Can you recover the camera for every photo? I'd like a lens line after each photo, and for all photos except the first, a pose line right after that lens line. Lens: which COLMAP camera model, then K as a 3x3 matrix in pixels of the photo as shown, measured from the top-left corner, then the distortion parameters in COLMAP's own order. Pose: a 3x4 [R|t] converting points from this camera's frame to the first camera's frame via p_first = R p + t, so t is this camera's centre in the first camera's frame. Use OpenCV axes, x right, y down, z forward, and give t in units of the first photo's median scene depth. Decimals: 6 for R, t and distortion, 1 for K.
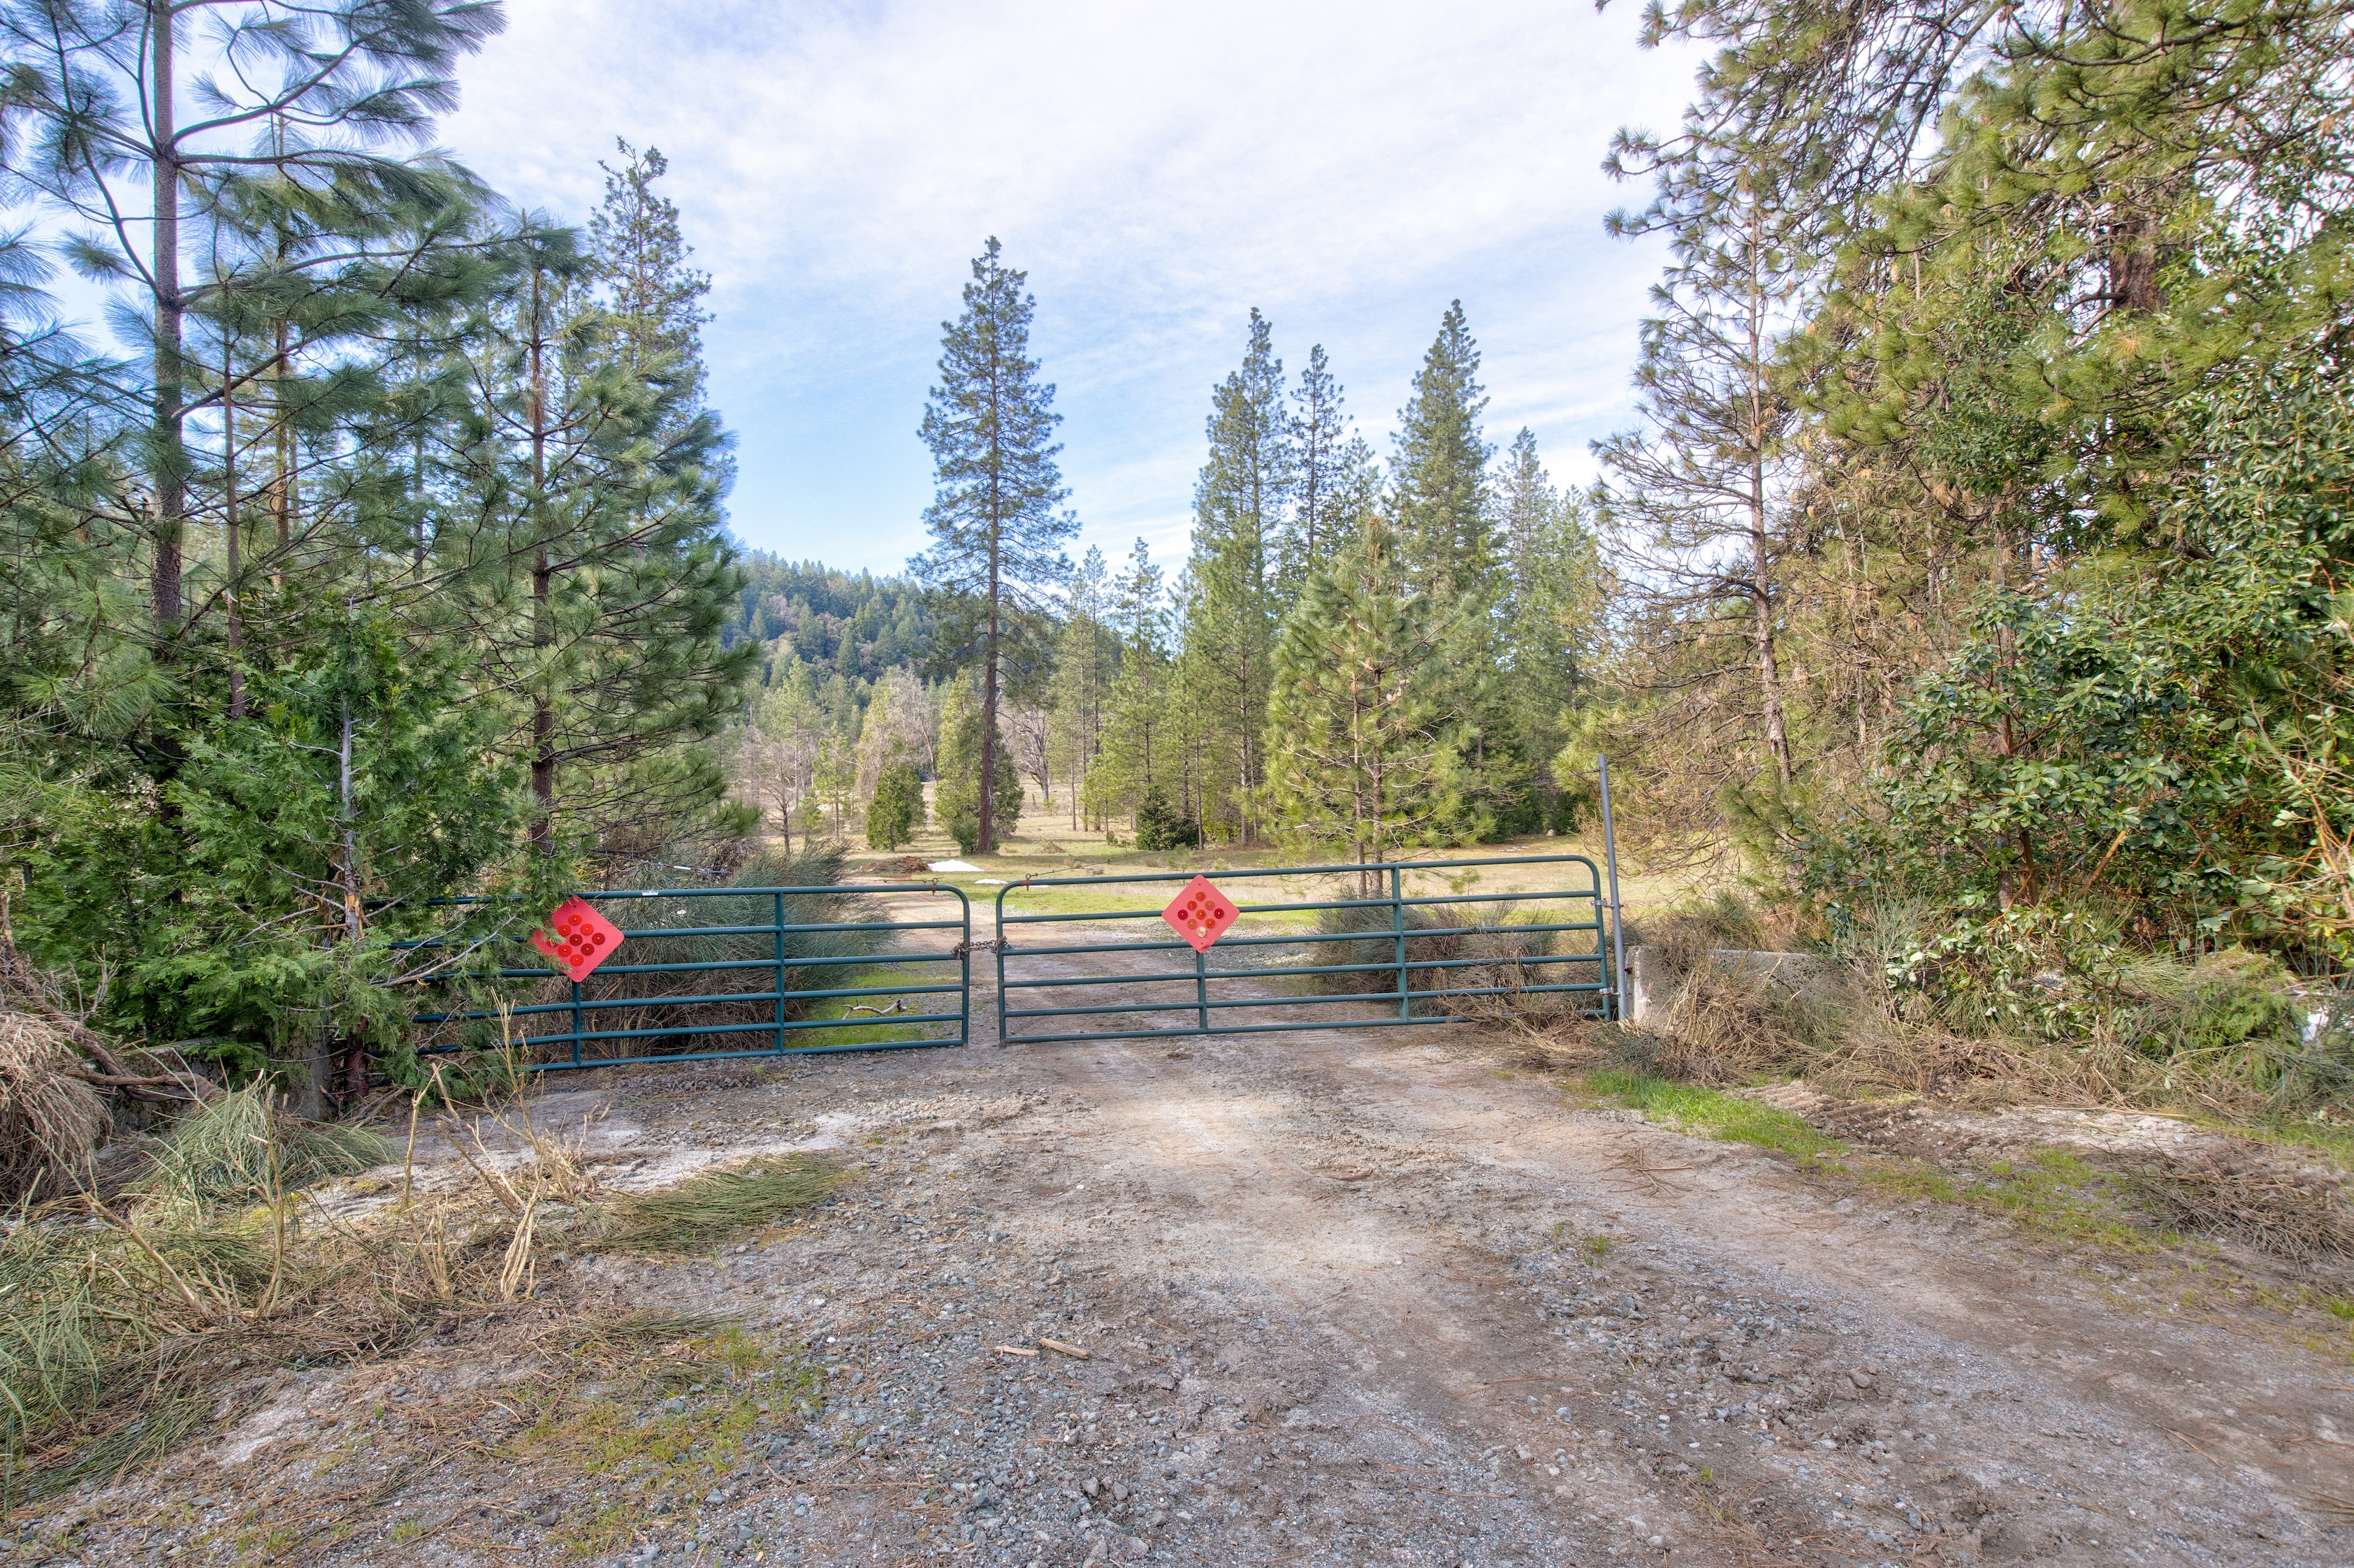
lens RADIAL K [[1174.9, 0, 1165.3], [0, 1174.9, 781.9], [0, 0, 1]] dist [-0.009957, 0.000173]
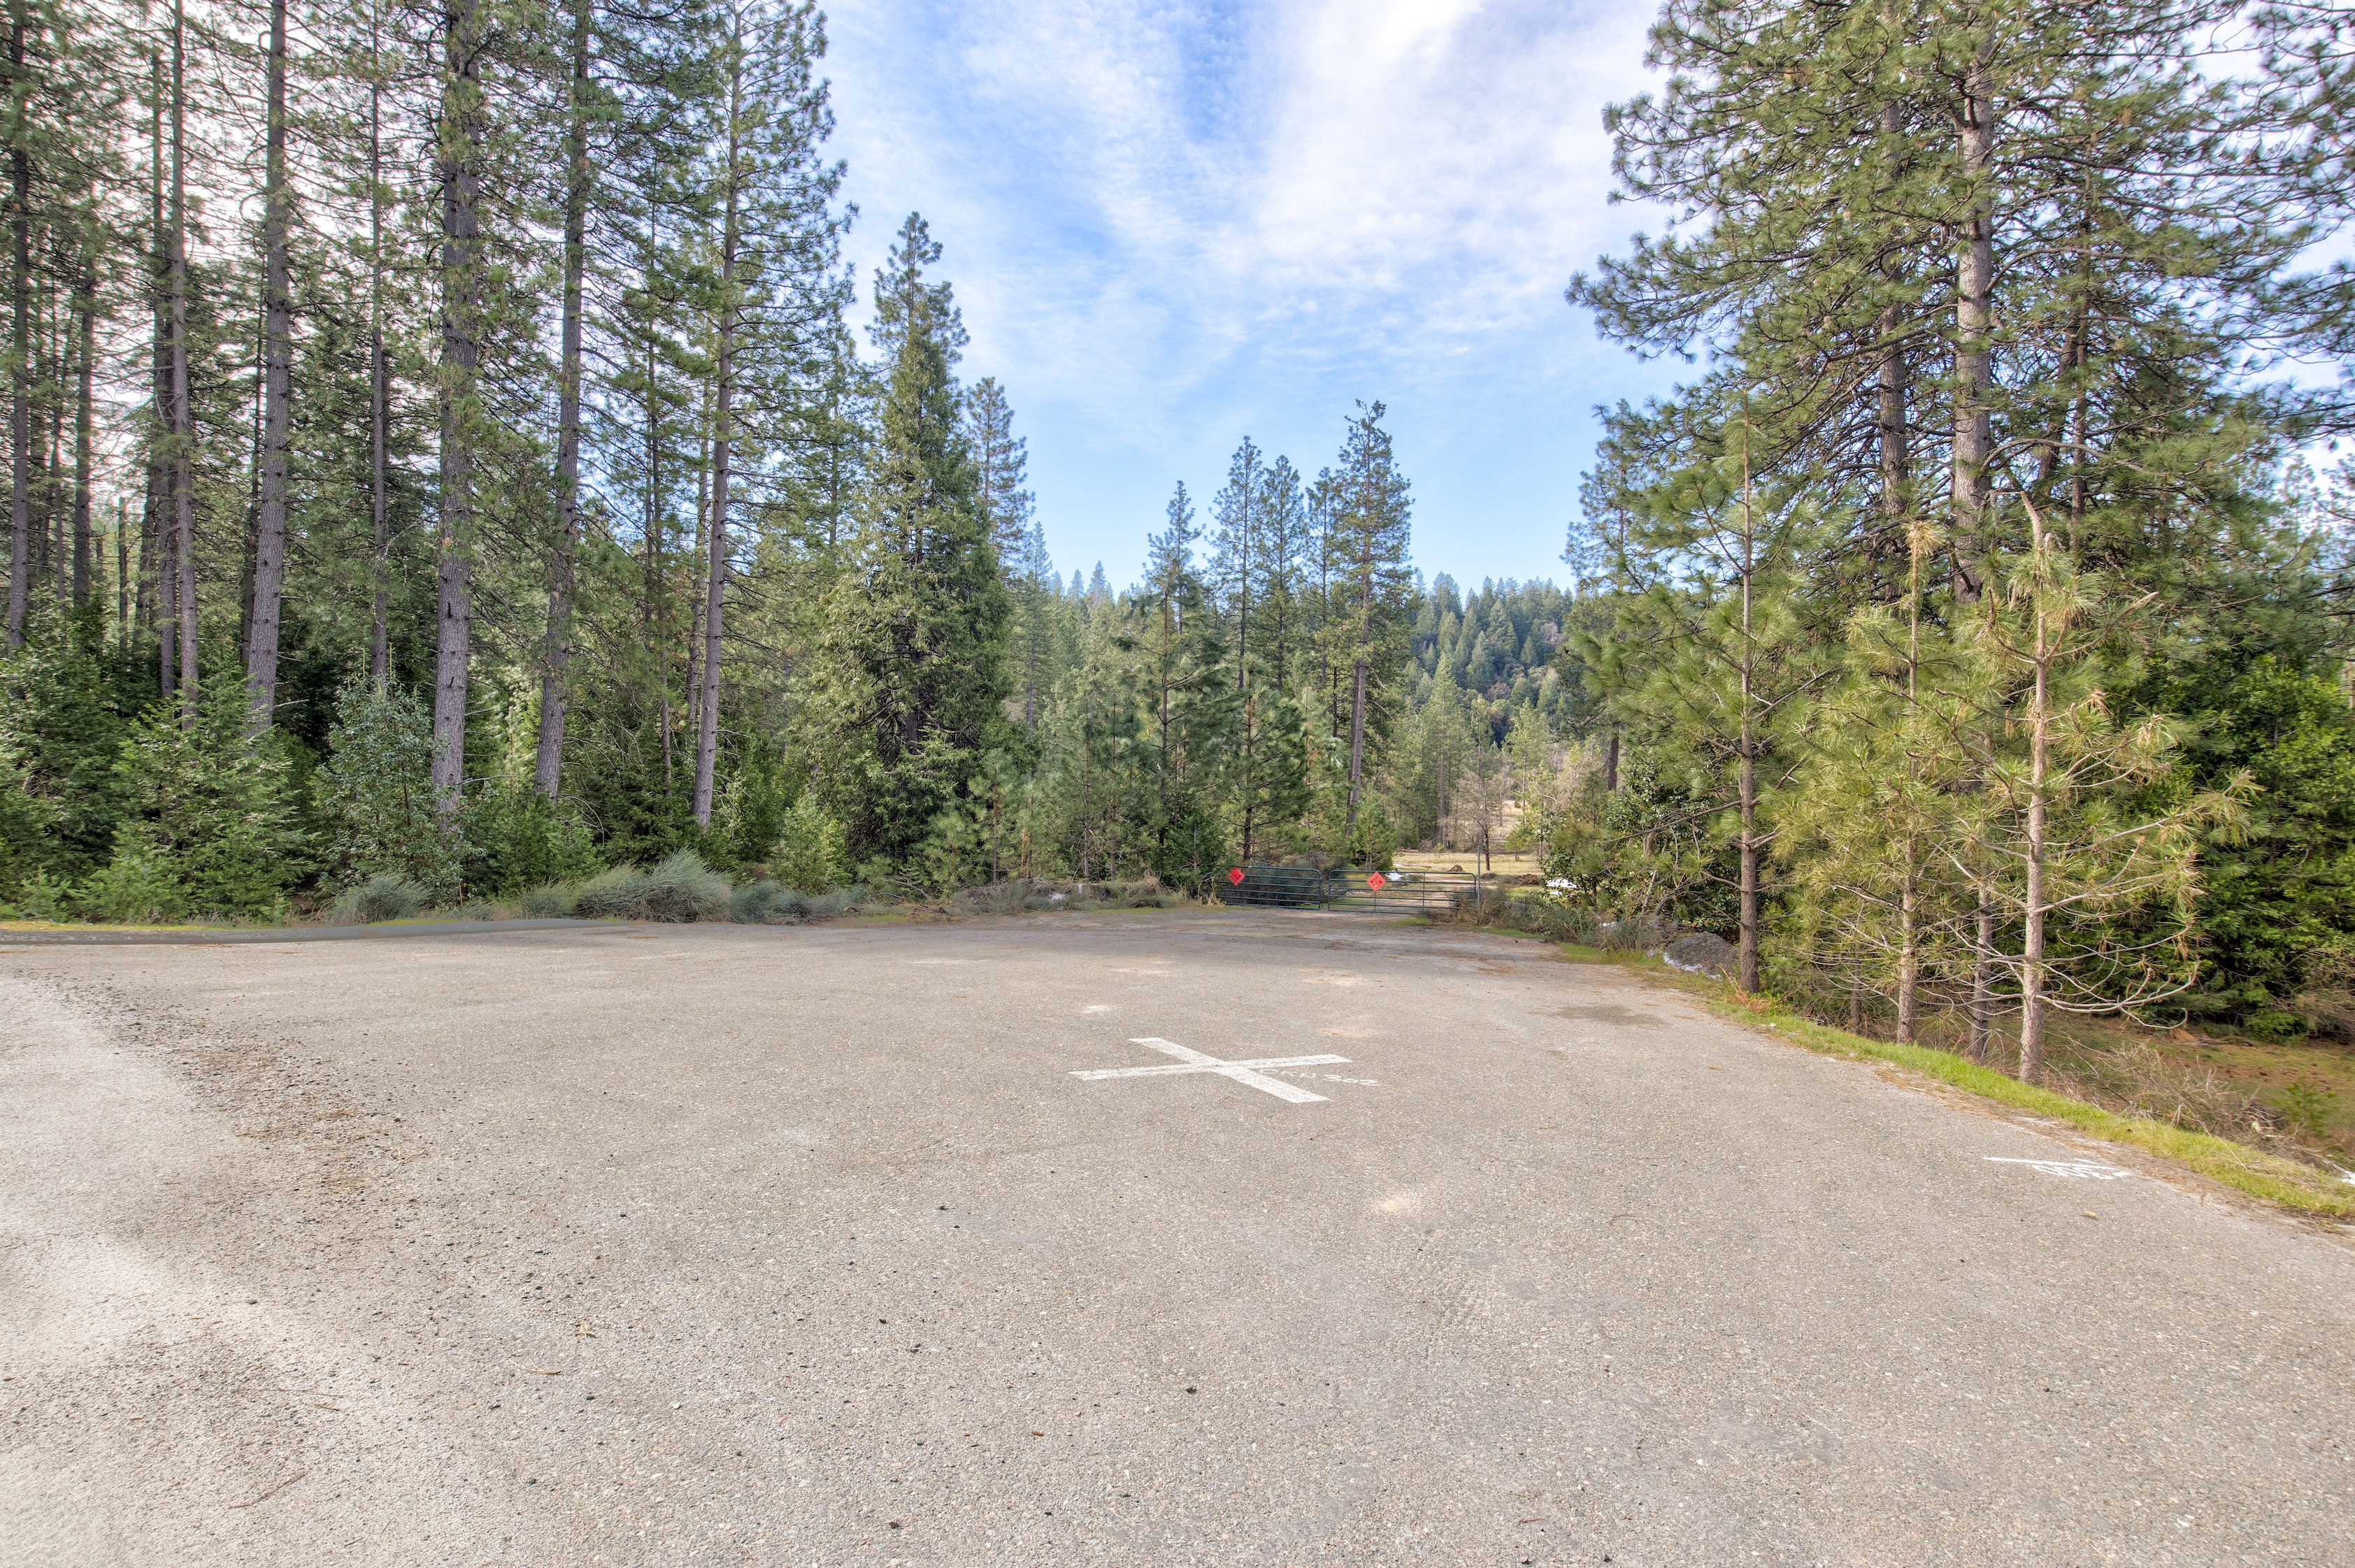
lens RADIAL K [[1175.2, 0, 1175.9], [0, 1175.2, 794.9], [0, 0, 1]] dist [-0.009957, 0.000173]
pose [[0.804092, 0.025660, -0.593951, 0.171346], [-0.027342, 0.999607, 0.006170, -0.017192], [0.593876, 0.011278, 0.804478, -0.239476]]
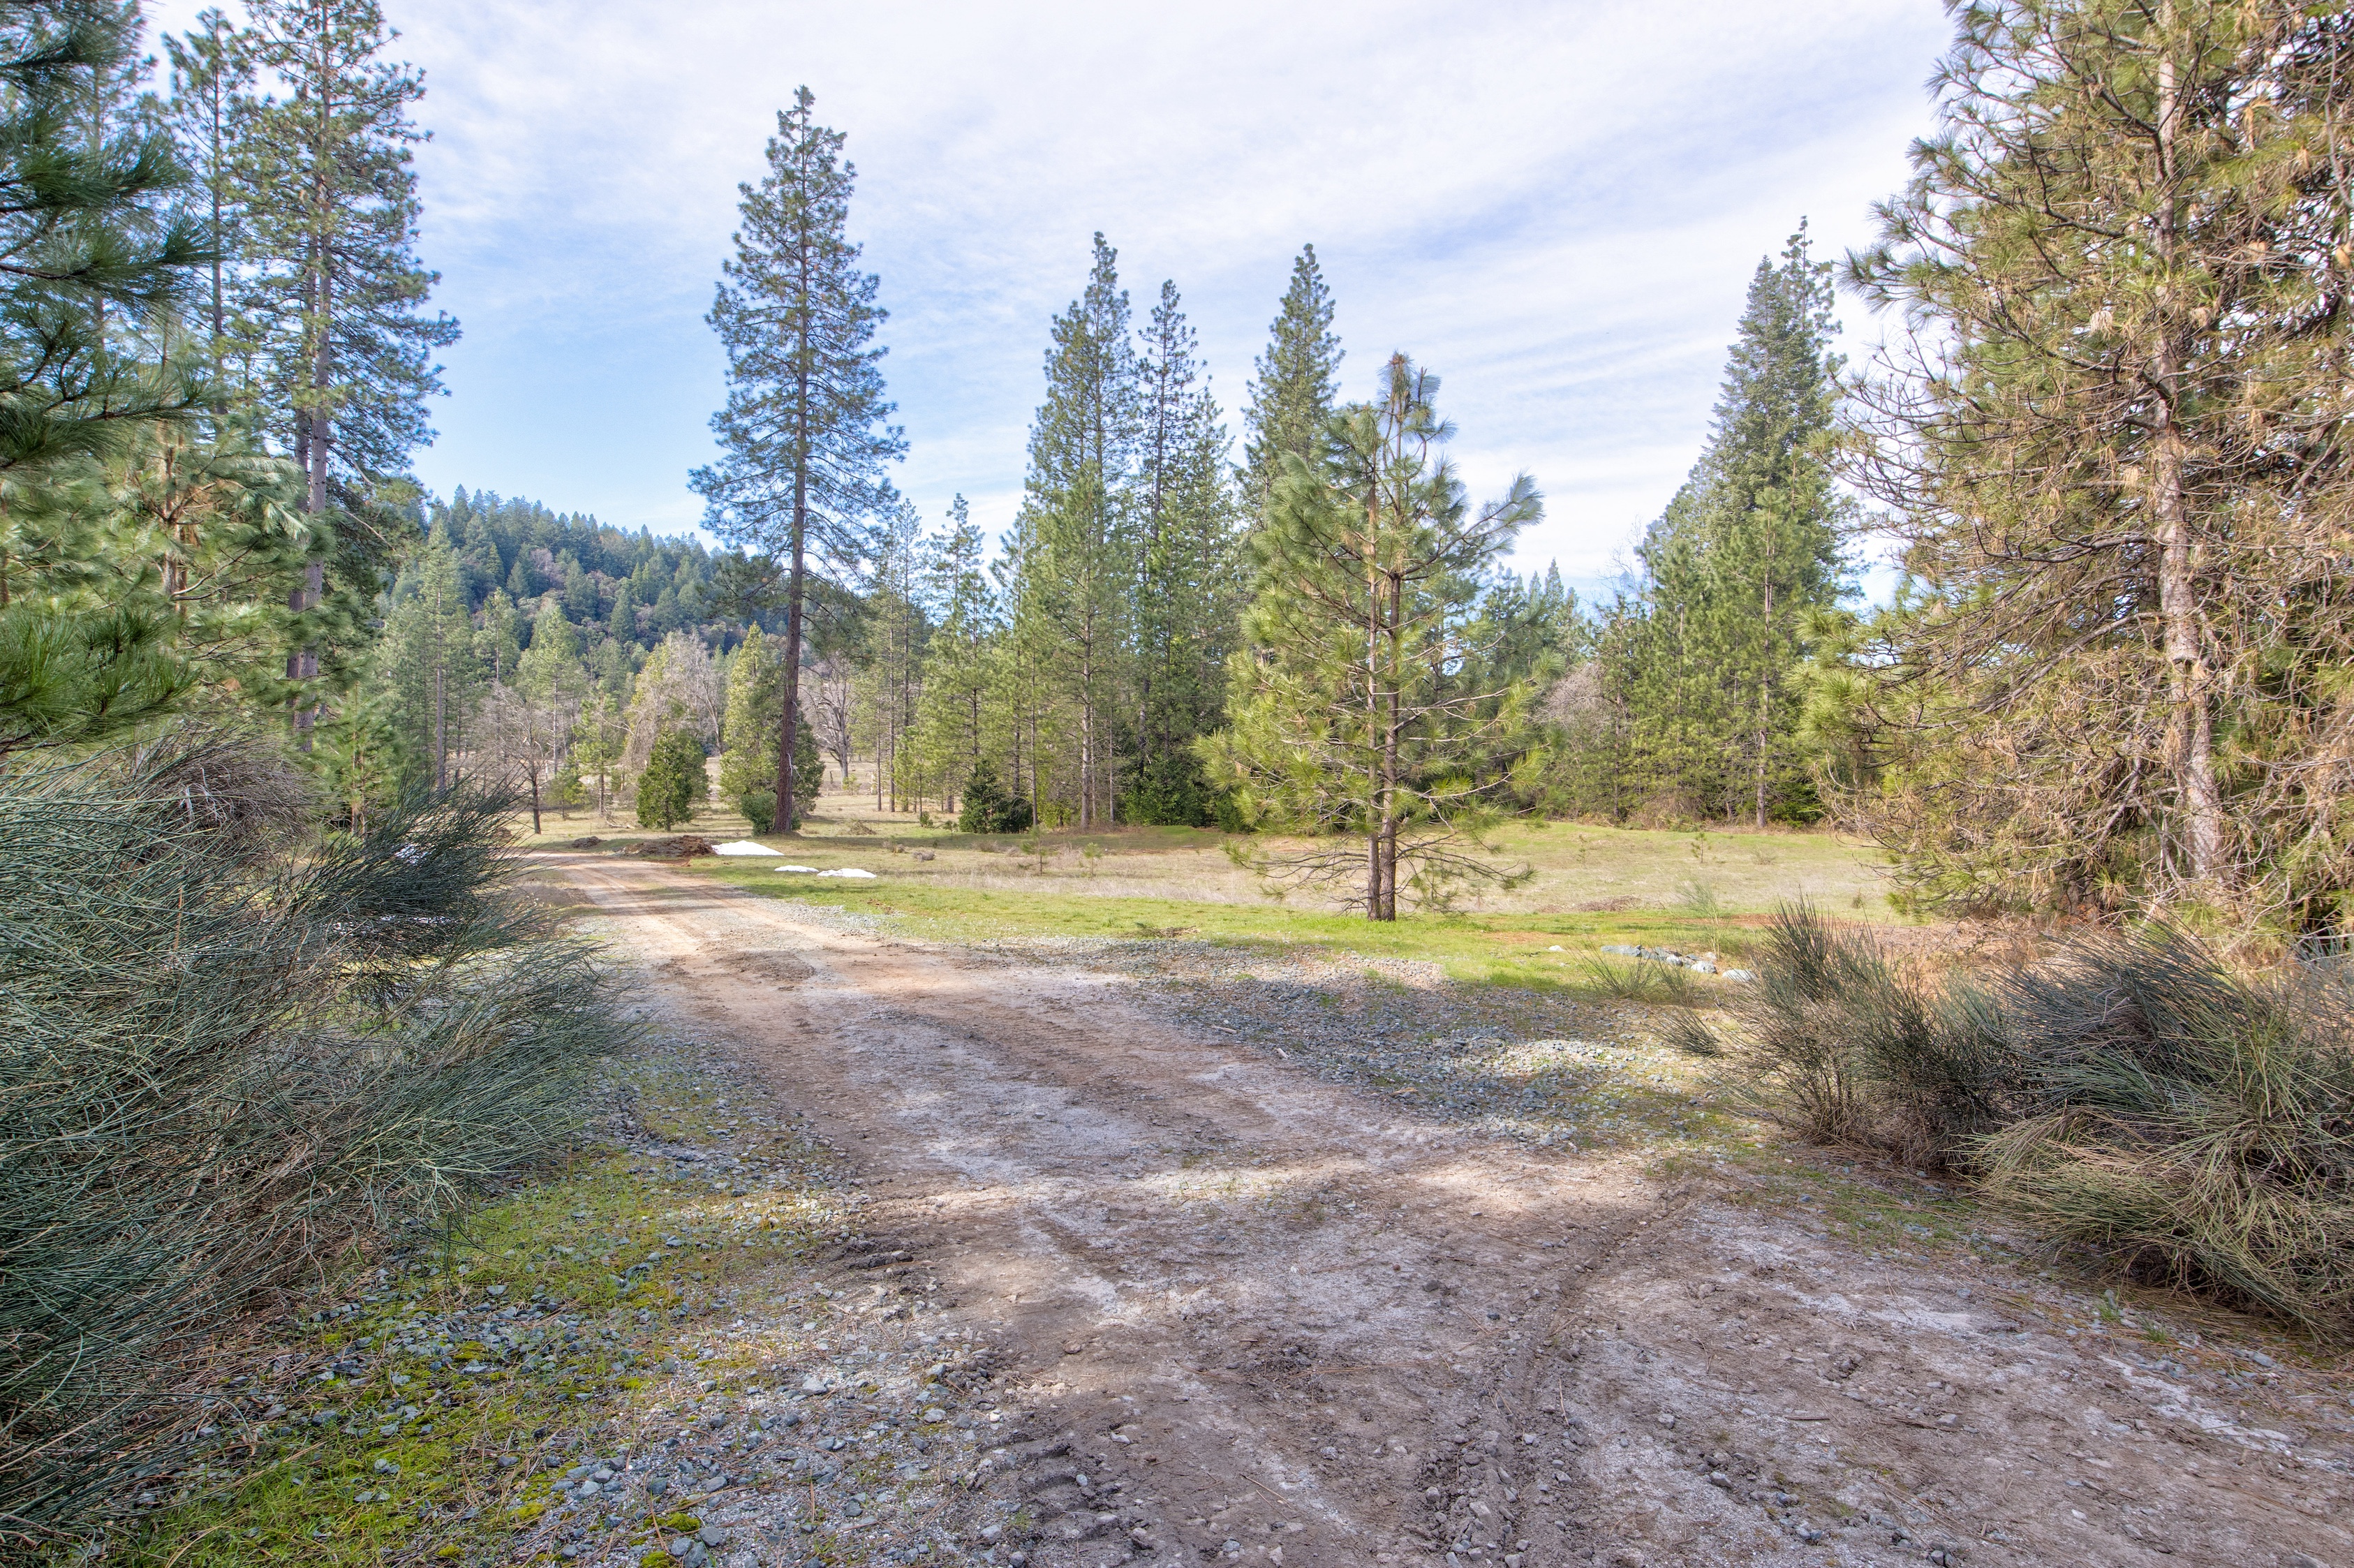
lens RADIAL K [[1174.9, 0, 1168.7], [0, 1174.9, 804.6], [0, 0, 1]] dist [-0.009957, 0.000173]
pose [[0.985052, 0.017537, 0.171360, -0.019868], [-0.022915, 0.999303, 0.029455, 0.006697], [-0.170725, -0.032941, 0.984768, 0.094681]]
